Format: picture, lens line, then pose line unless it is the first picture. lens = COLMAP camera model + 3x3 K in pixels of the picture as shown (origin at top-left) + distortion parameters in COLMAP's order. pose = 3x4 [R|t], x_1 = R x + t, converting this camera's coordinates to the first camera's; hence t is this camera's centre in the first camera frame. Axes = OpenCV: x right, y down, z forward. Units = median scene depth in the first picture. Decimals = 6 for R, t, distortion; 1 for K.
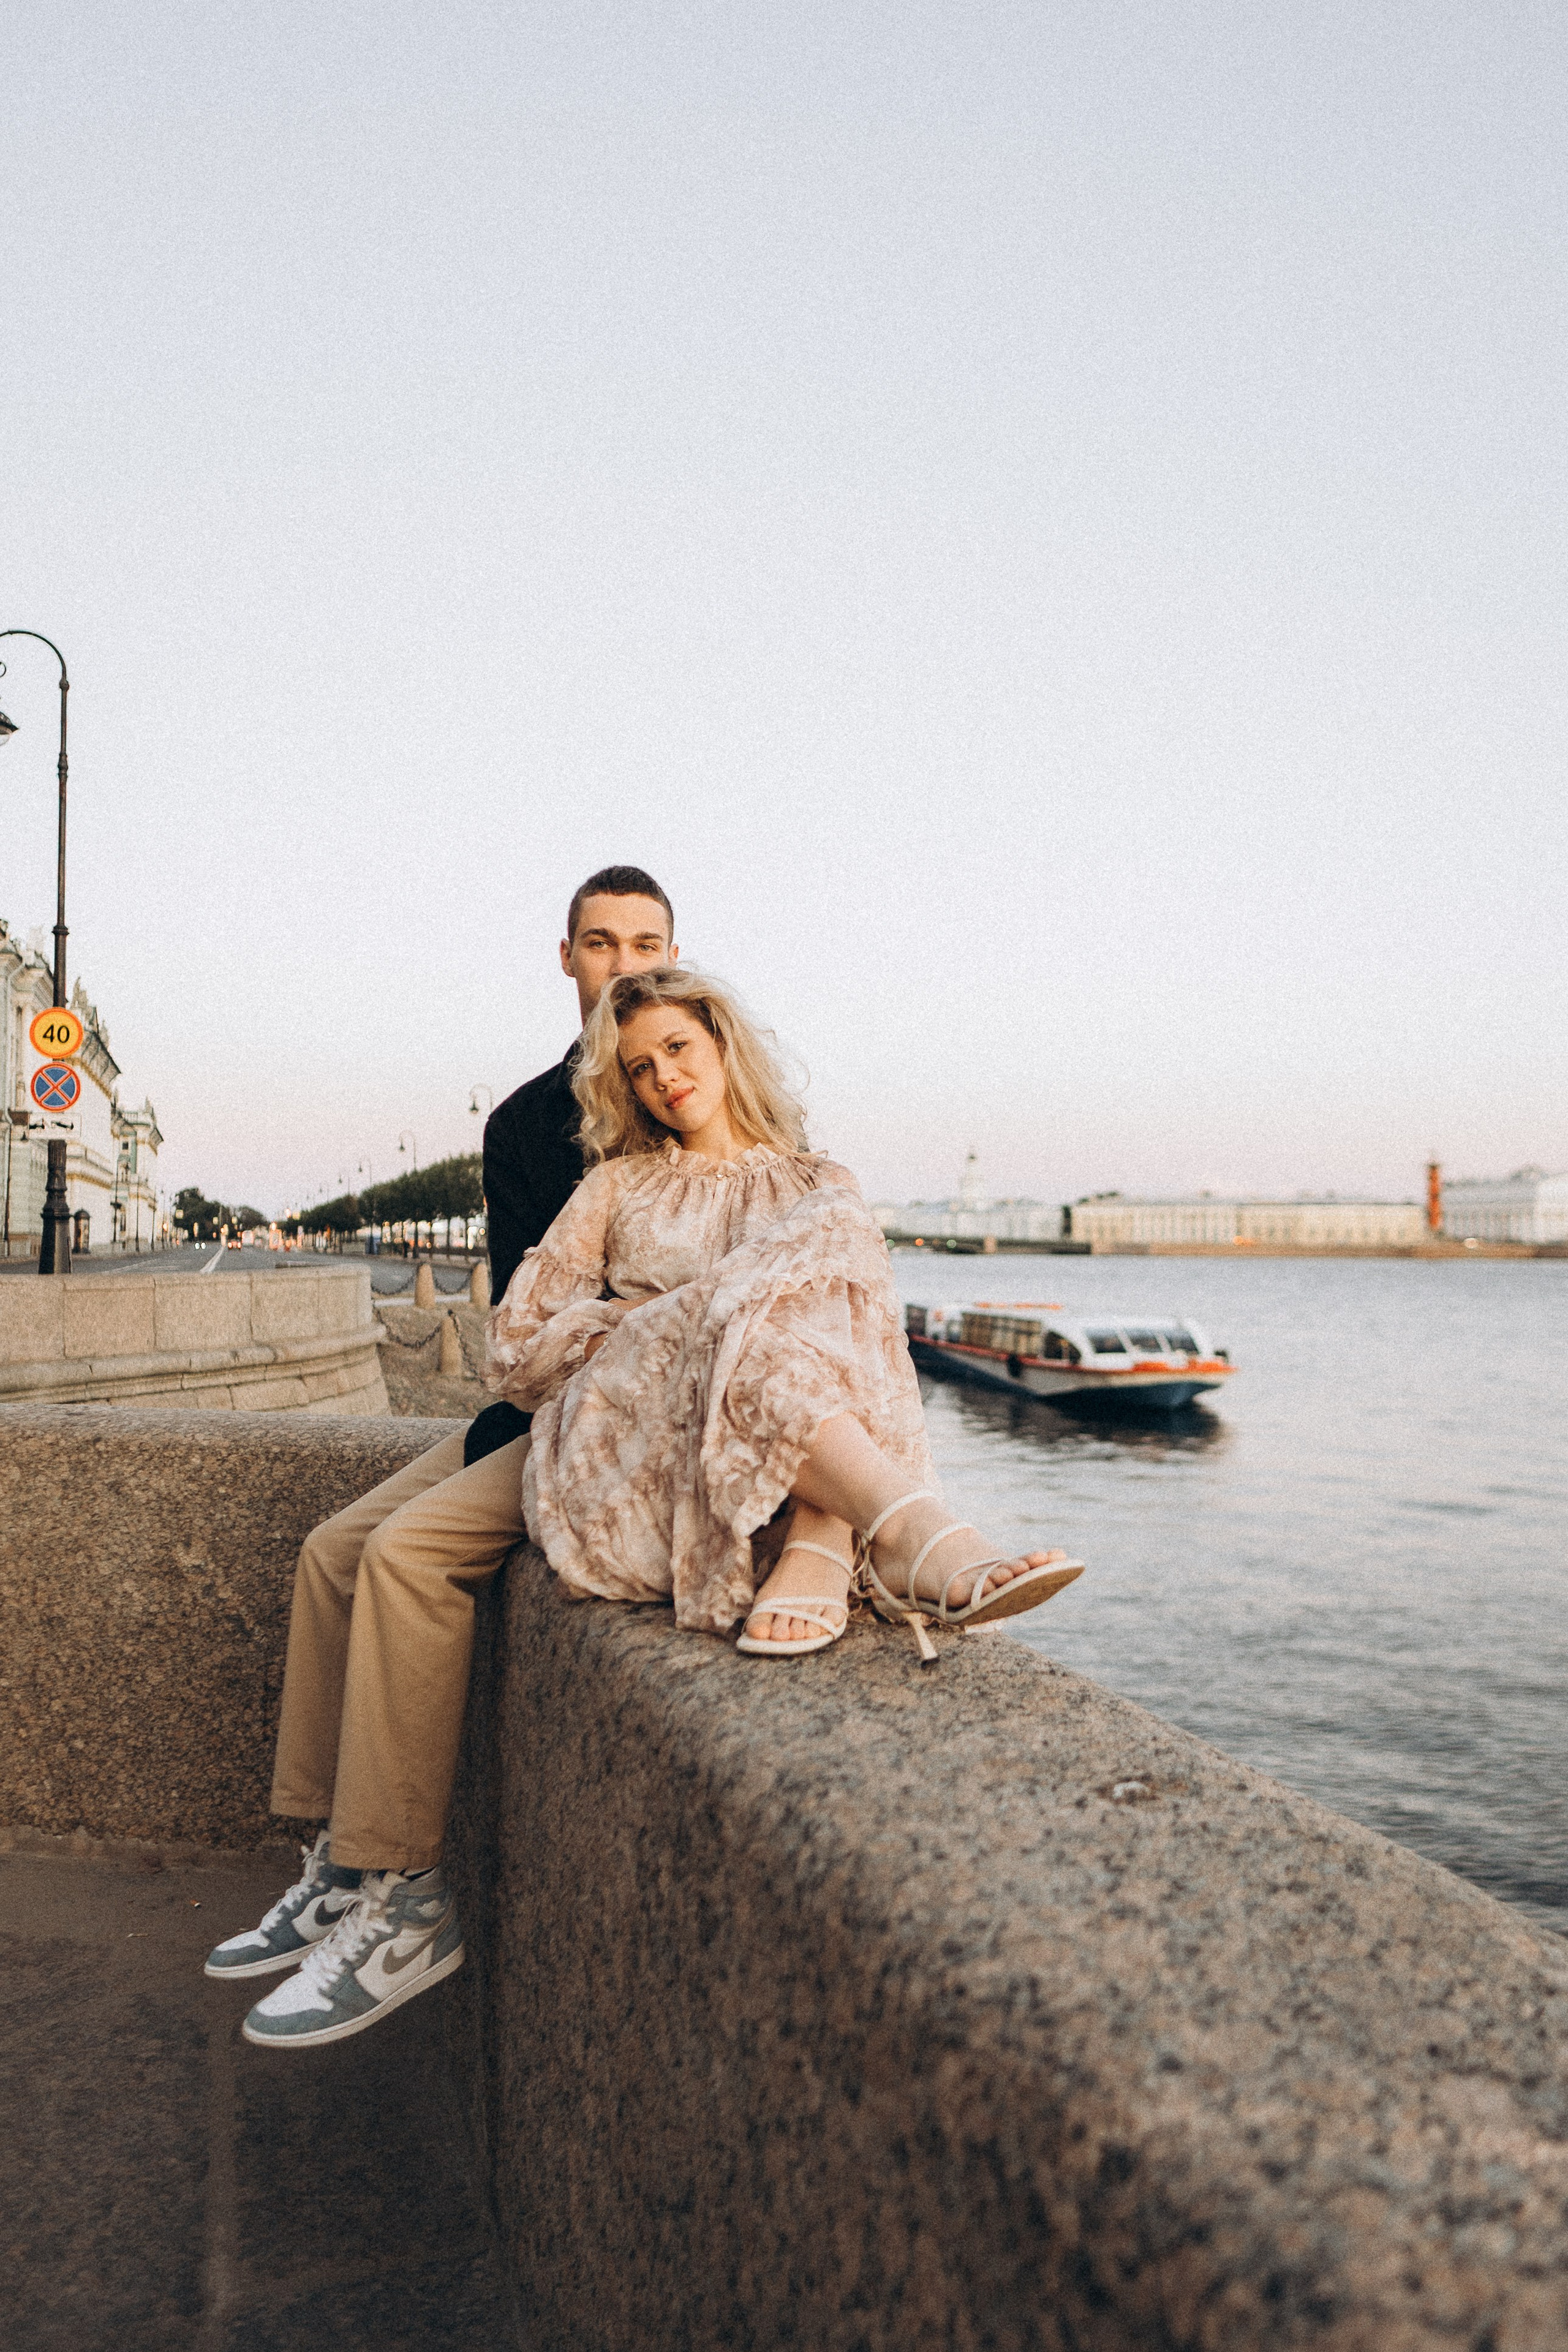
lens RADIAL K [[1528.2, 0, 772.3], [0, 1528.2, 1174.5], [0, 0, 1]] dist [0.031656, -0.001815]
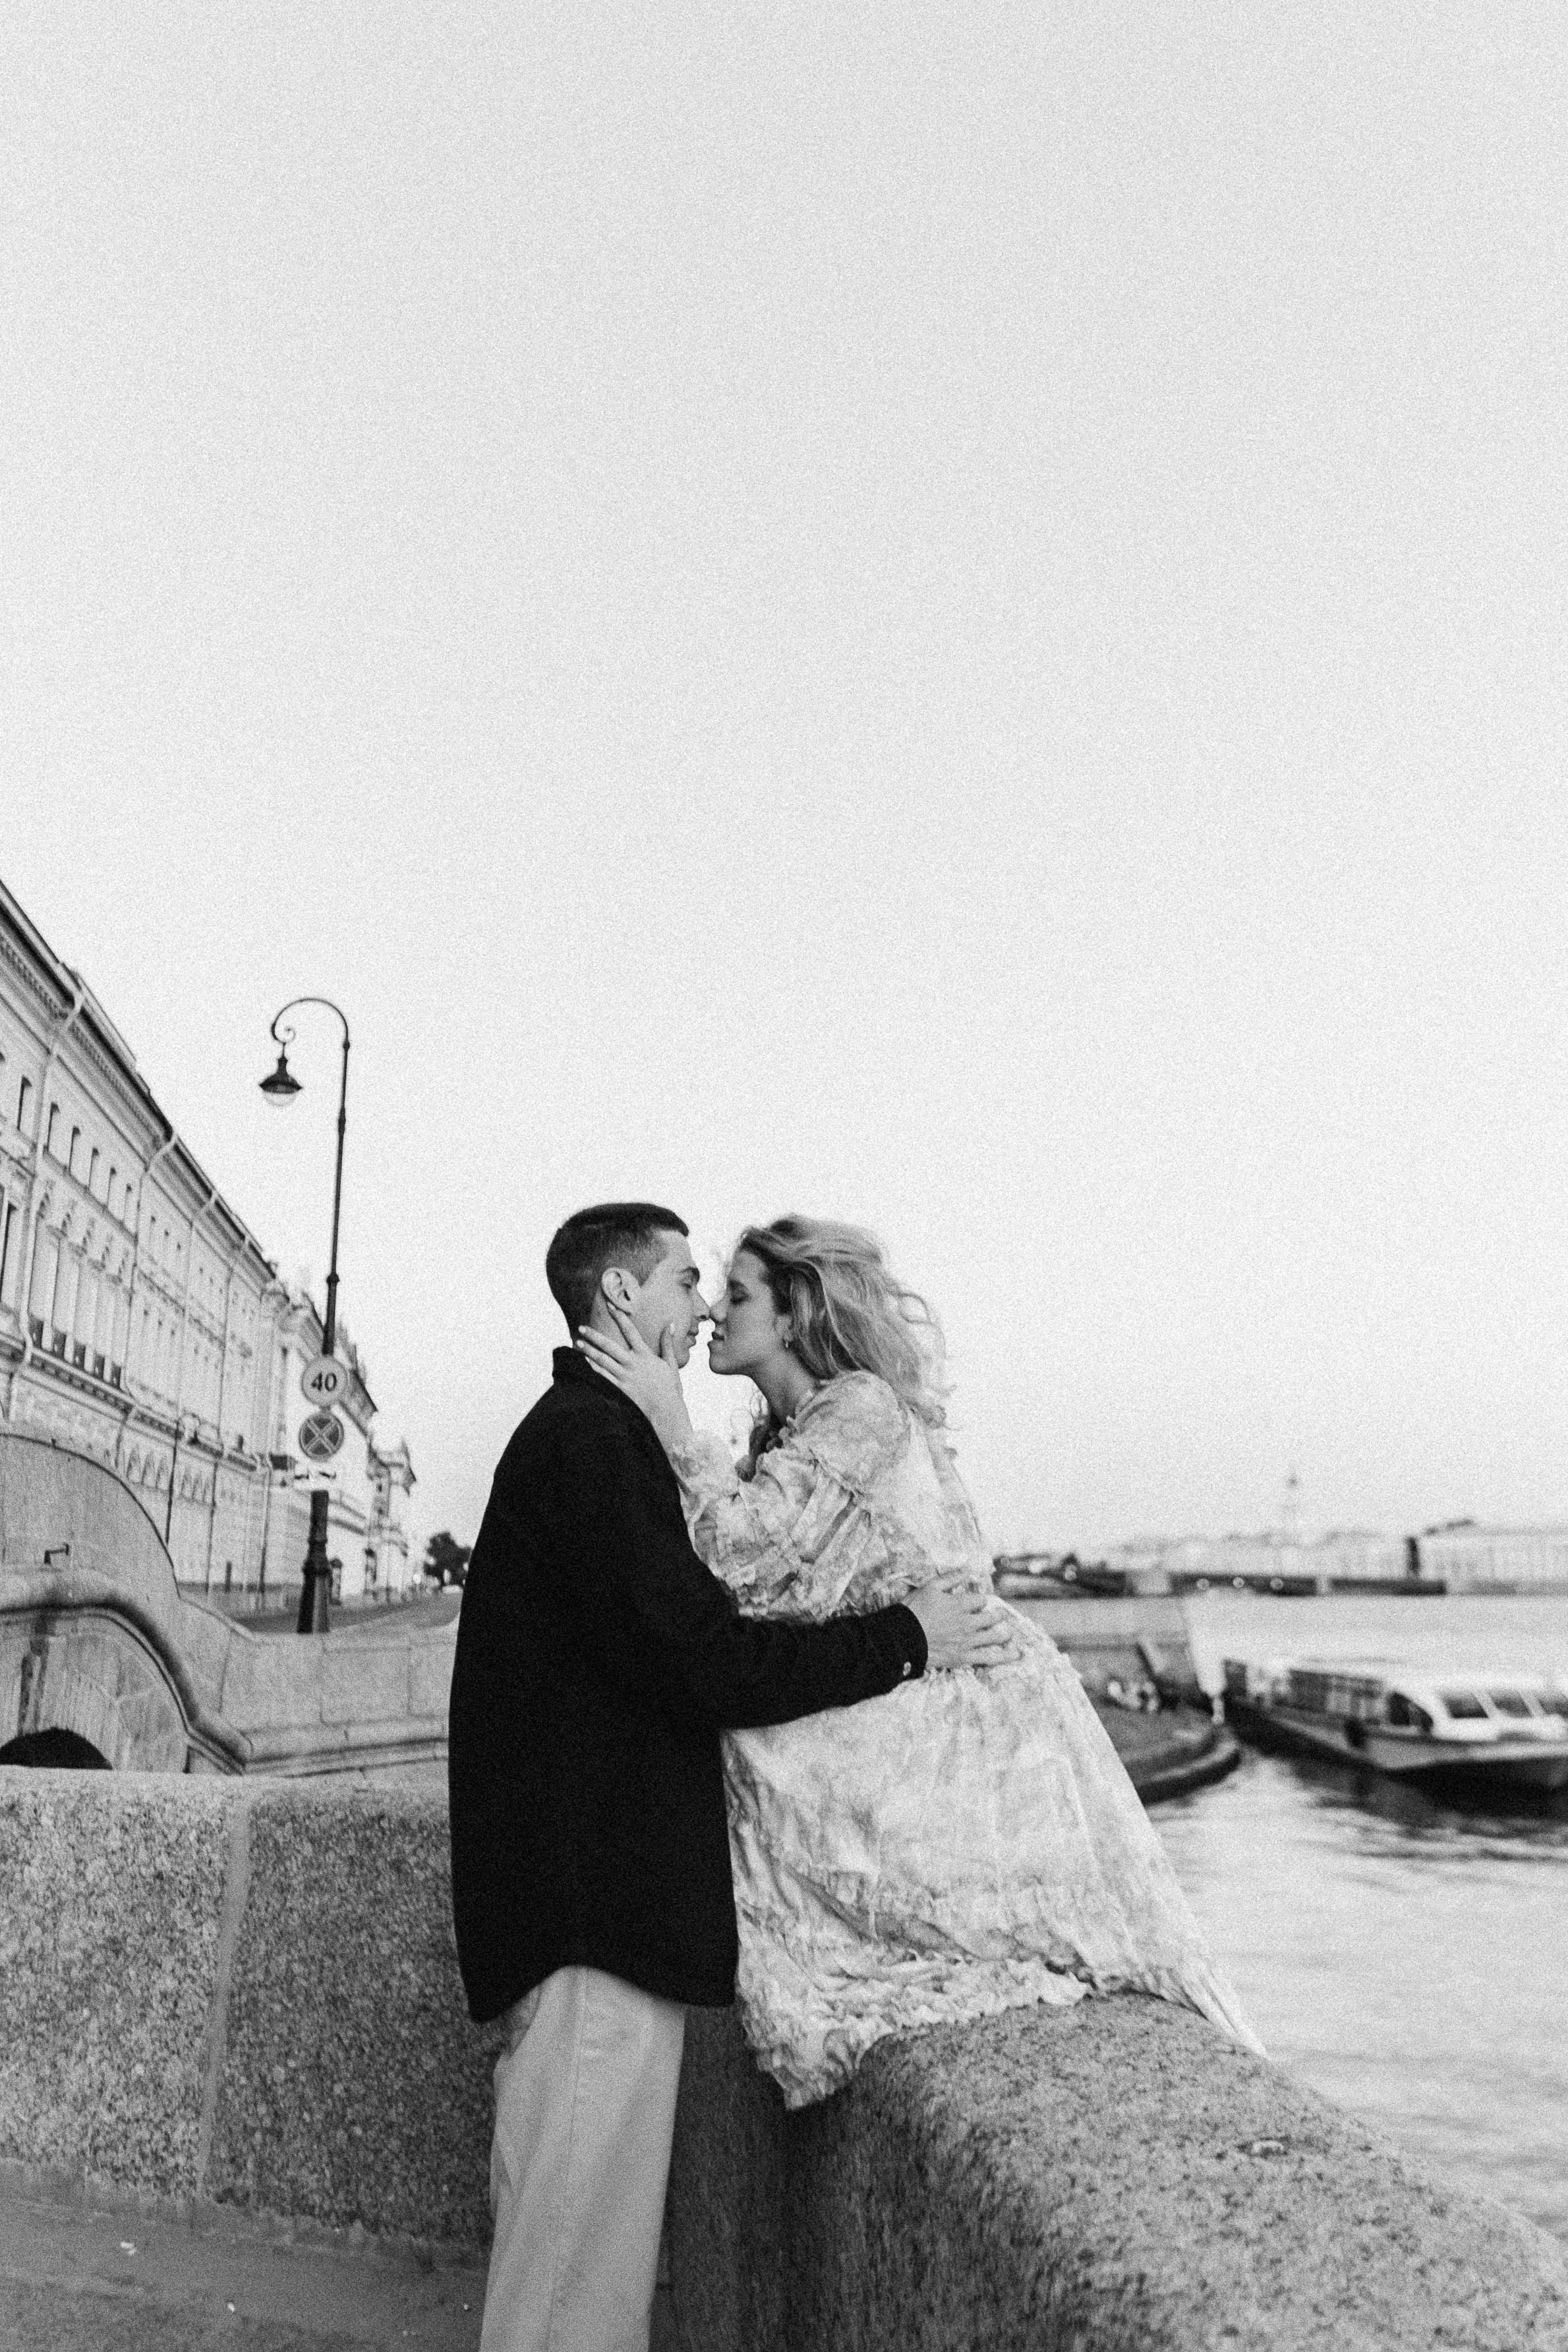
lens RADIAL K [[1652.9, 0, 792.7], [0, 1652.9, 1146.3], [0, 0, 1]] dist [0.006775, -0.006679]
pose [[0.987251, -0.051621, -0.150565, 0.041664], [0.018233, 0.976399, -0.215202, -0.032508], [0.158121, 0.209713, 0.964893, -0.175559]]
